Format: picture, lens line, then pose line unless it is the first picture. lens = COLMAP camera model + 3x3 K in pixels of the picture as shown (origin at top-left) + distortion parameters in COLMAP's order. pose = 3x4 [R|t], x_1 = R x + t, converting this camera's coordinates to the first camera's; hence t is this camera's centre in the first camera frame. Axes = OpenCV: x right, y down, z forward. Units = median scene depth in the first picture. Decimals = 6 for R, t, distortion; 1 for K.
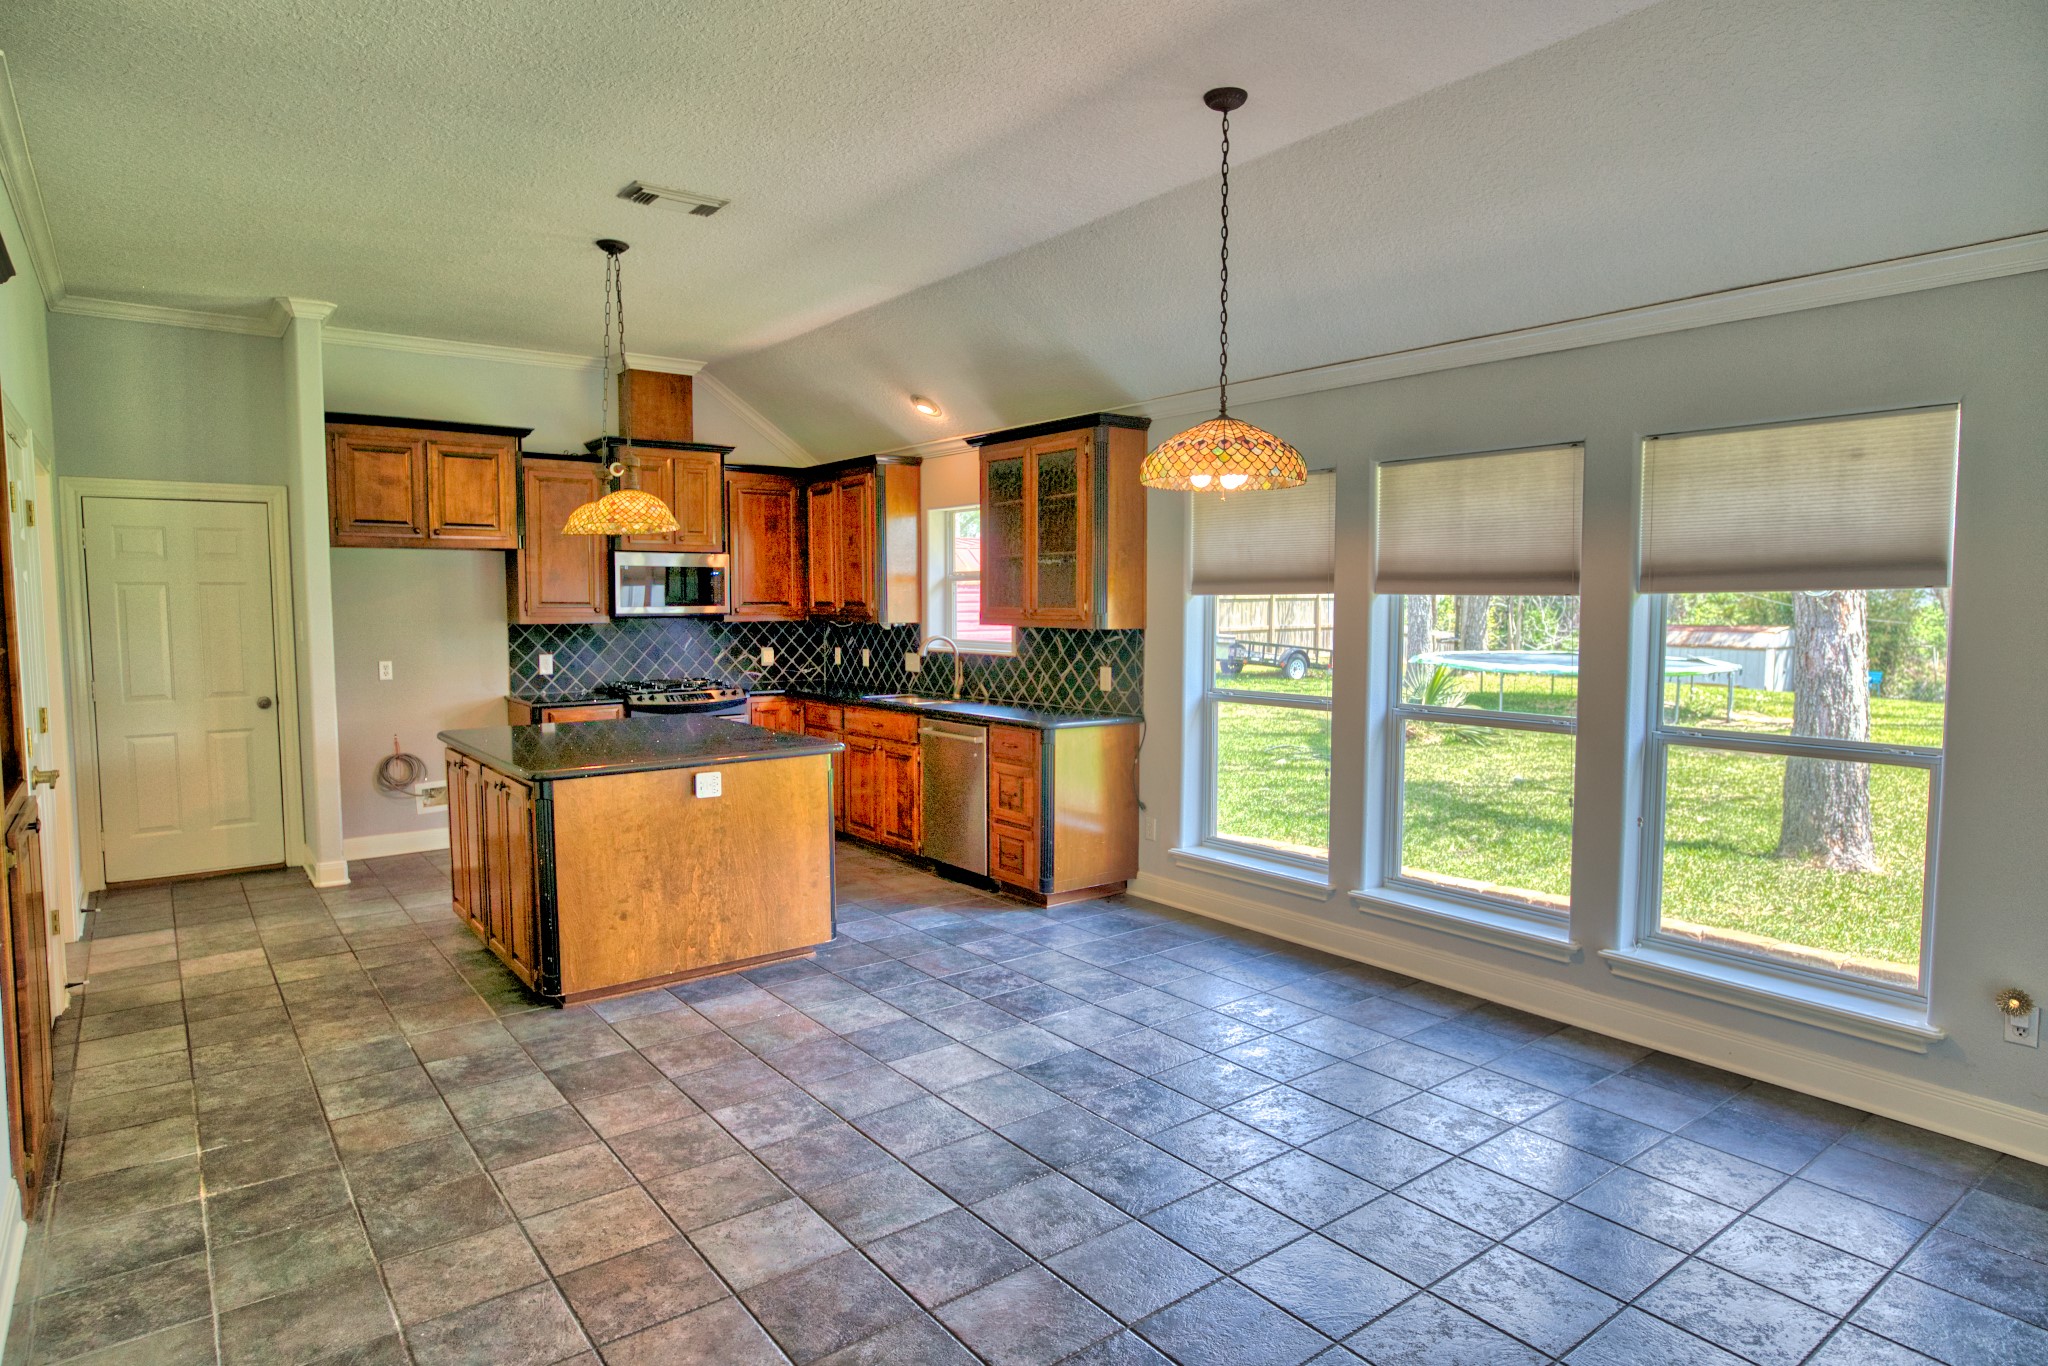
lens RADIAL K [[1165.6, 0, 1034.5], [0, 1165.6, 694.8], [0, 0, 1]] dist [-0.010904, 0.004375]
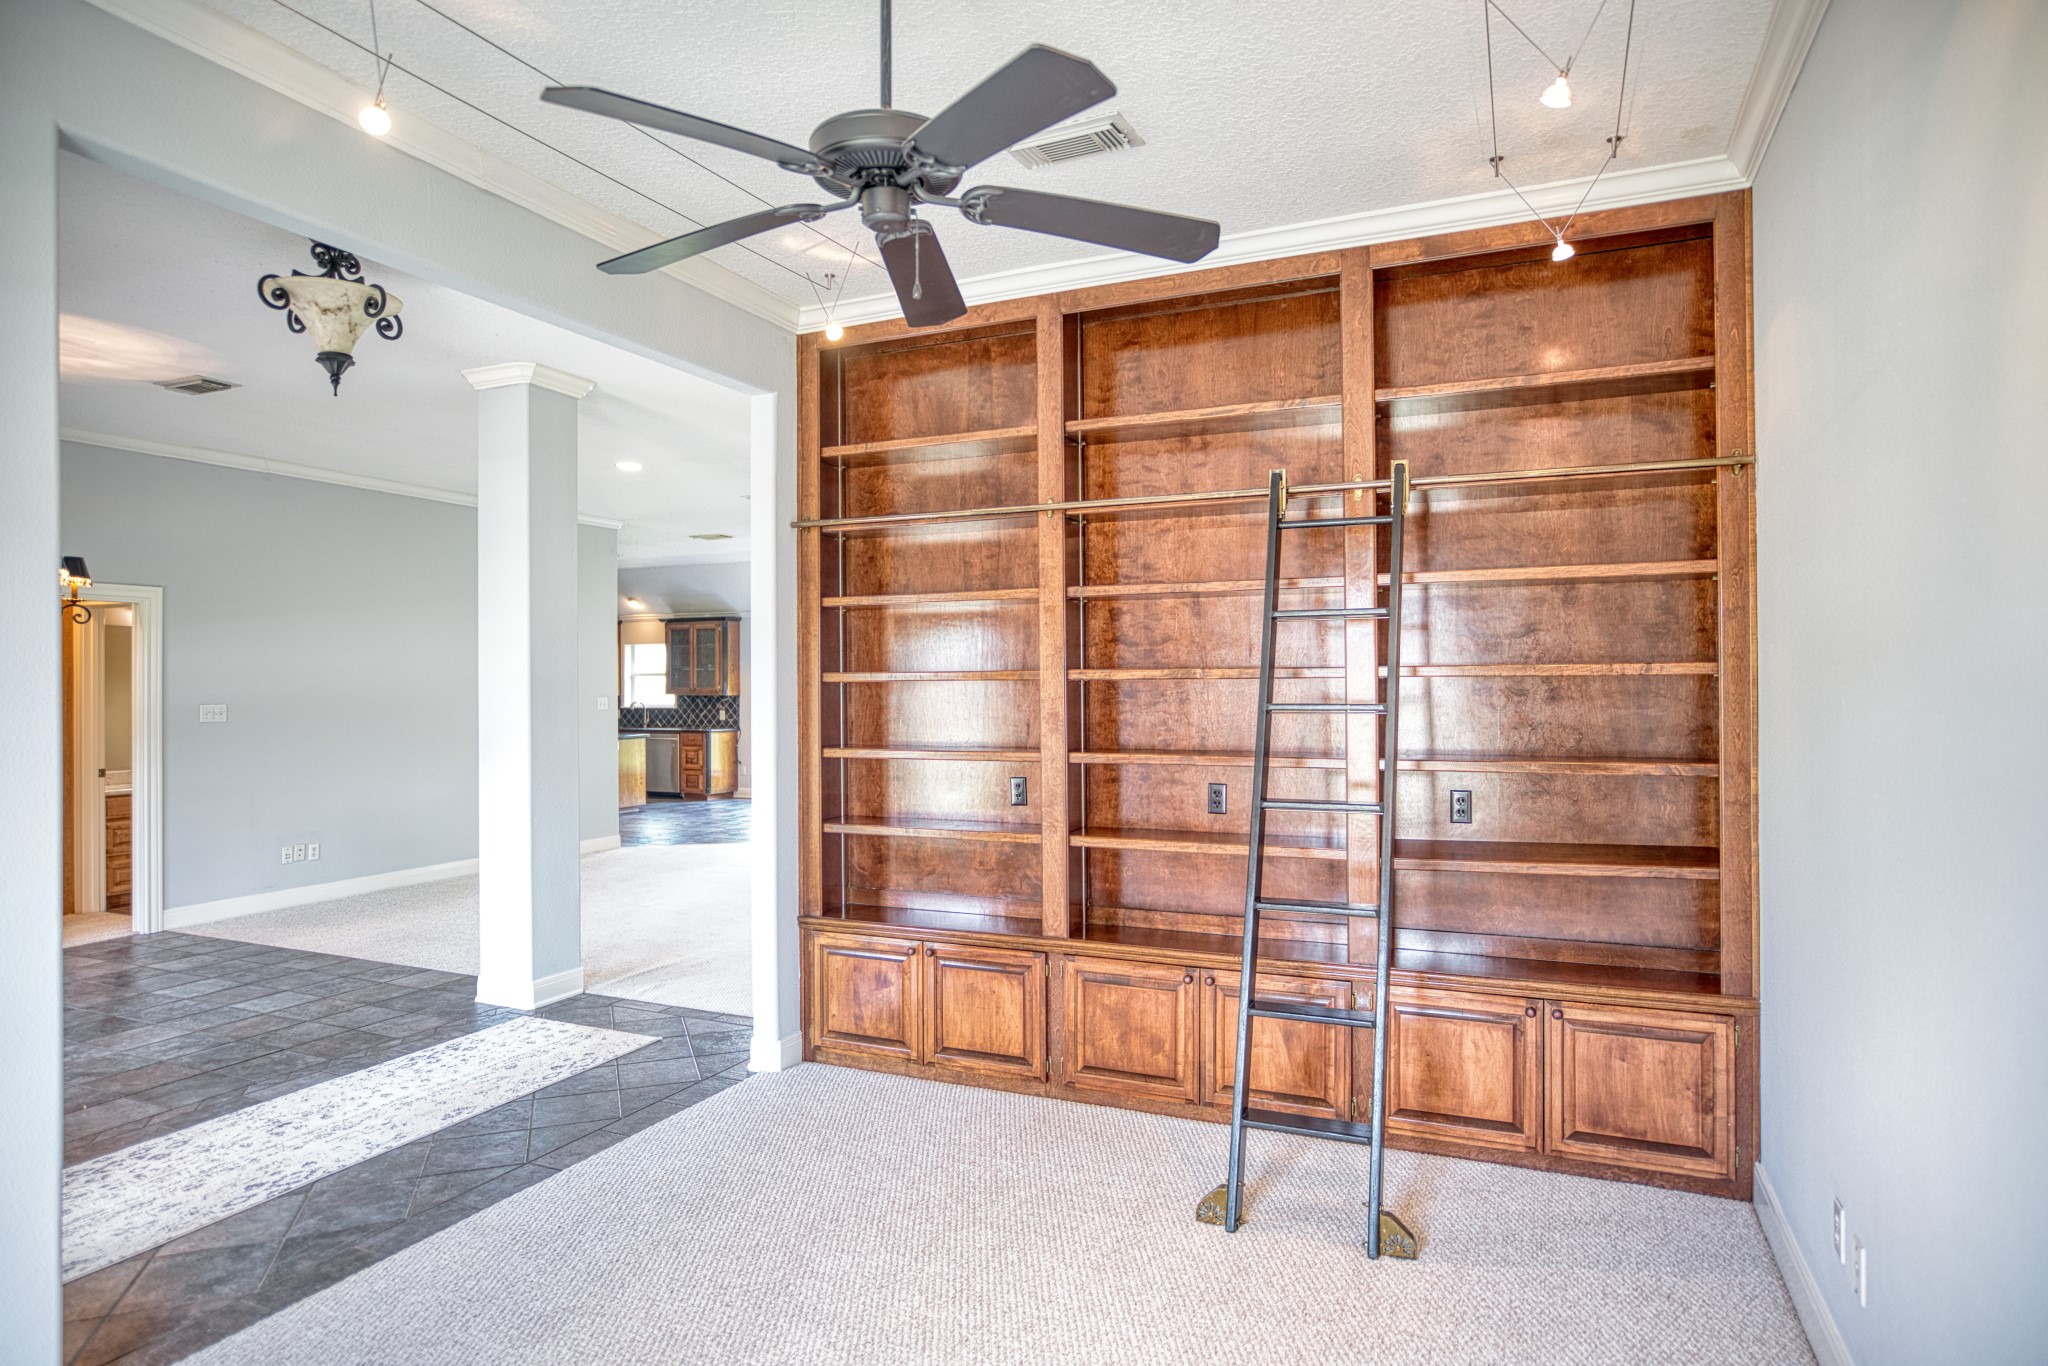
lens RADIAL K [[1165.6, 0, 1019.0], [0, 1165.6, 684.7], [0, 0, 1]] dist [-0.010904, 0.004375]
pose [[0.884287, -0.004931, 0.466917, -0.563684], [0.043547, 0.996457, -0.071949, 0.134477], [-0.464908, 0.083956, 0.881369, -1.589992]]
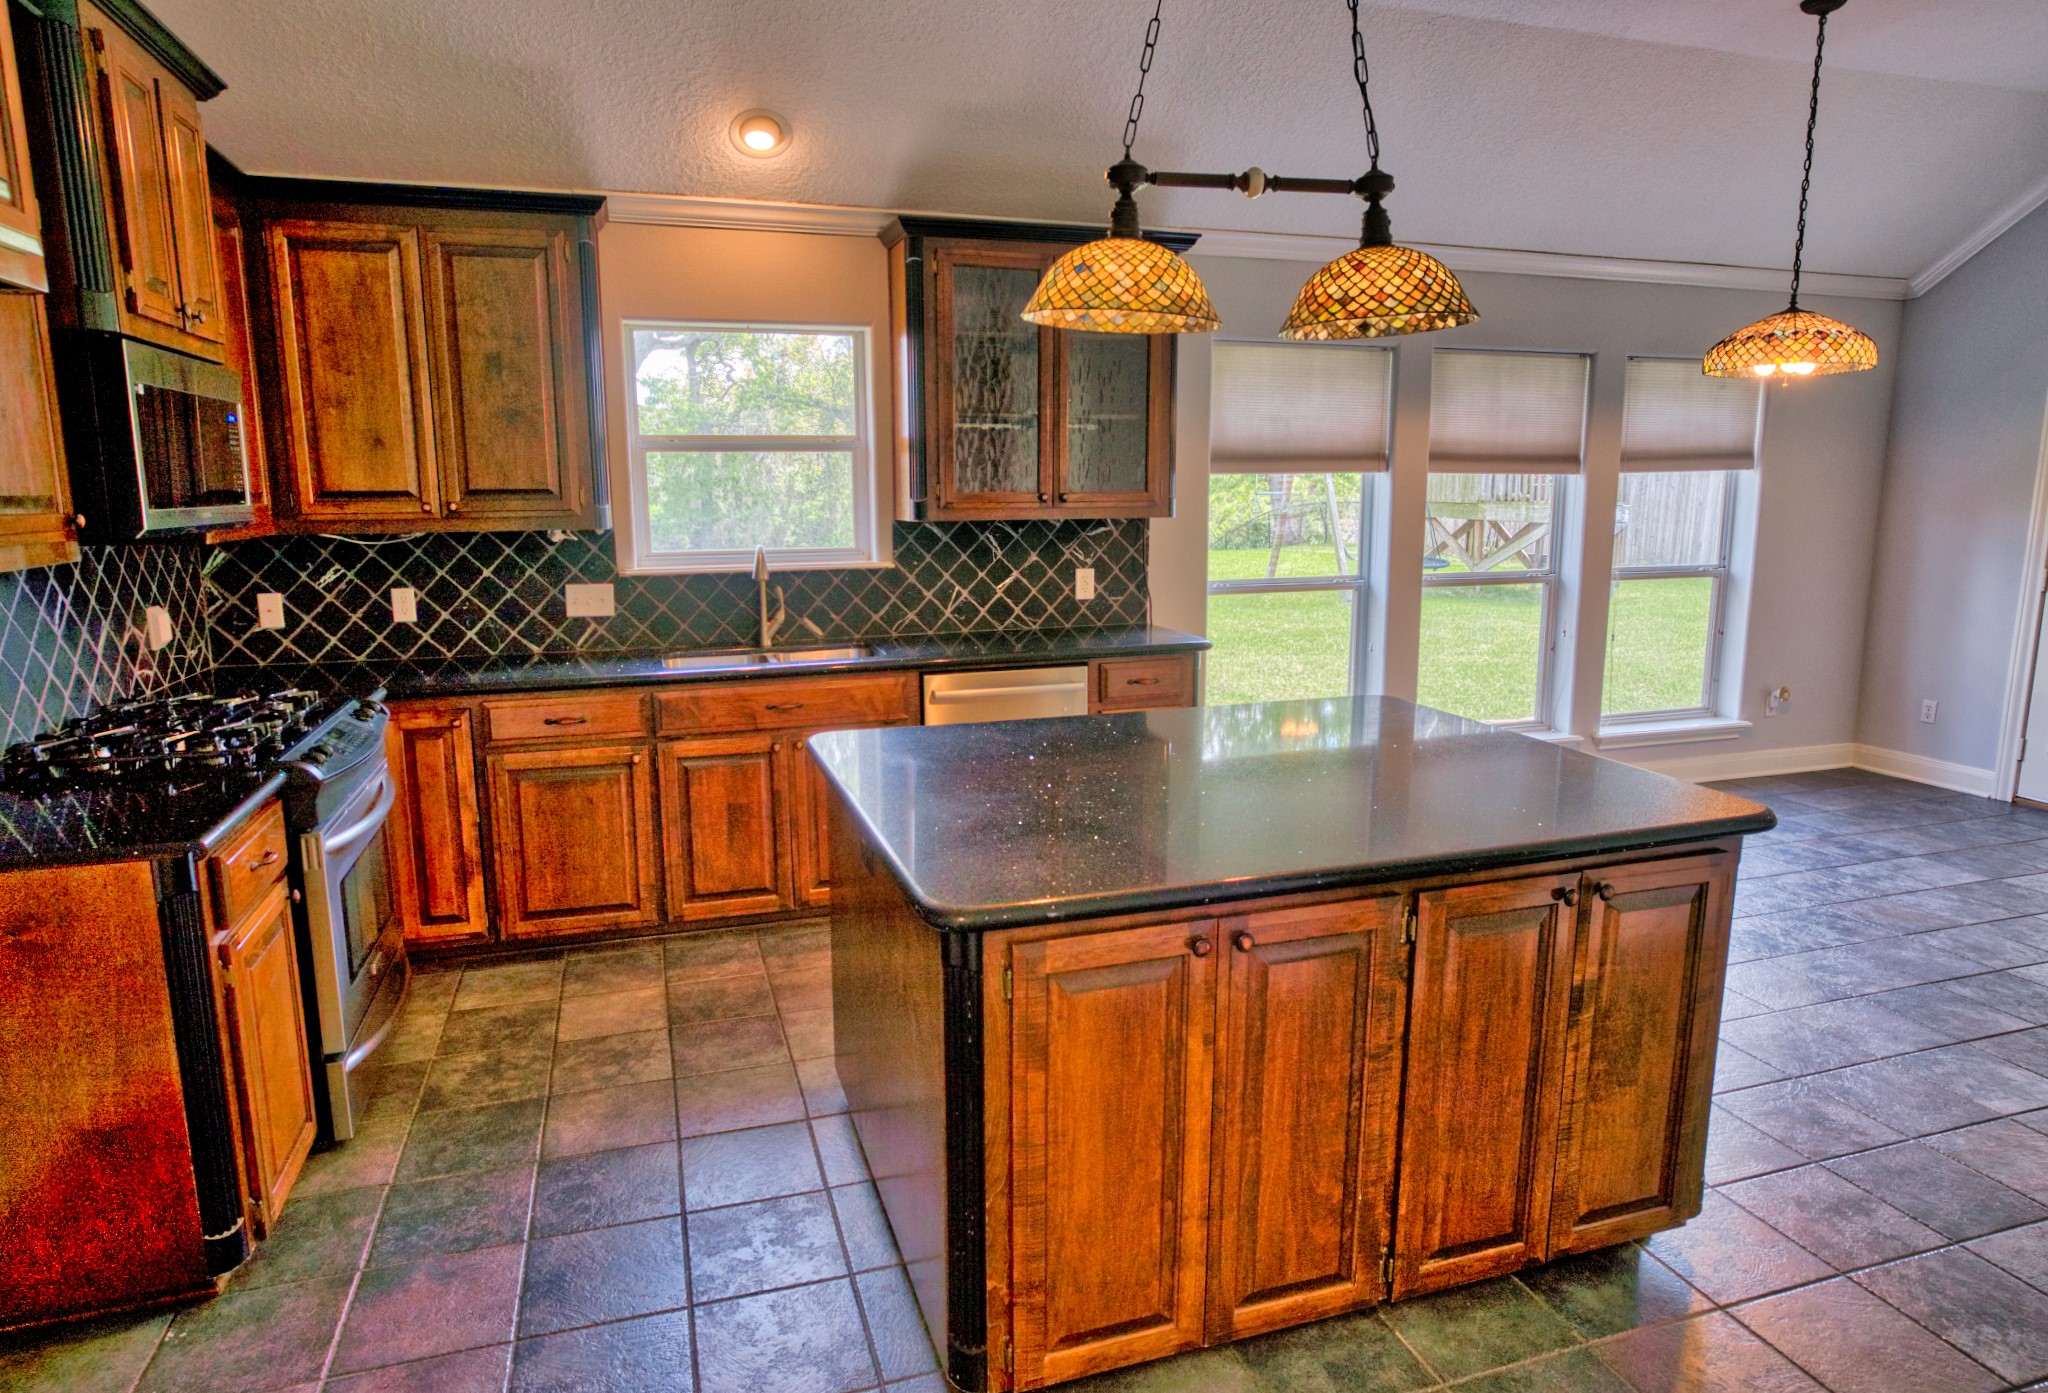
lens RADIAL K [[1197.5, 0, 1024.5], [0, 1197.5, 694.7], [0, 0, 1]] dist [-0.013535, 0.005637]
pose [[0.338318, -0.168442, 0.925834, -0.701590], [0.083513, 0.985342, 0.148752, -0.062967], [-0.937319, 0.026994, 0.347426, 0.765404]]
